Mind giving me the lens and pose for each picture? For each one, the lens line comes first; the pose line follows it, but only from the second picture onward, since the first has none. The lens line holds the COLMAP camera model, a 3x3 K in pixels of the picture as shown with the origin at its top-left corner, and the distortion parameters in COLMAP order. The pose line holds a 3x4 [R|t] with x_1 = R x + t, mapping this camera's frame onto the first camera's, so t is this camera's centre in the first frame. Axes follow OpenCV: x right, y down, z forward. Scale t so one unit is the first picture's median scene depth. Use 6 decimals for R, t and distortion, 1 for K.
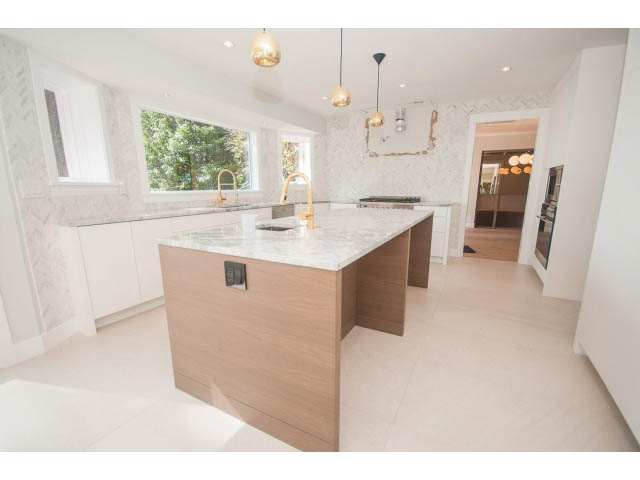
lens RADIAL K [[292.9, 0, 329.5], [0, 292.9, 242.7], [0, 0, 1]] dist [0.027998, 0.000157]
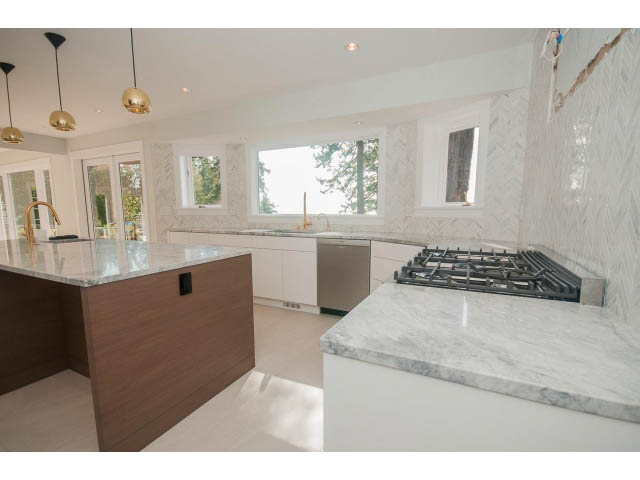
lens RADIAL K [[292.9, 0, 329.5], [0, 292.9, 242.7], [0, 0, 1]] dist [0.027998, 0.000157]
pose [[0.034898, 0.117711, -0.992434, 0.802804], [-0.189524, 0.975799, 0.109073, -0.292140], [0.981256, 0.184284, 0.056363, 1.473615]]
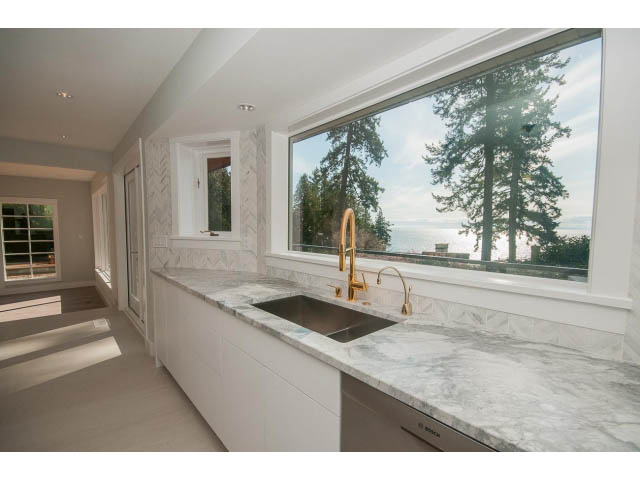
lens RADIAL K [[292.9, 0, 329.5], [0, 292.9, 242.7], [0, 0, 1]] dist [0.027998, 0.000157]
pose [[-0.342078, 0.049019, -0.938392, 0.009388], [-0.192254, 0.973862, 0.120956, -0.349344], [0.919794, 0.221786, -0.323713, 1.551717]]
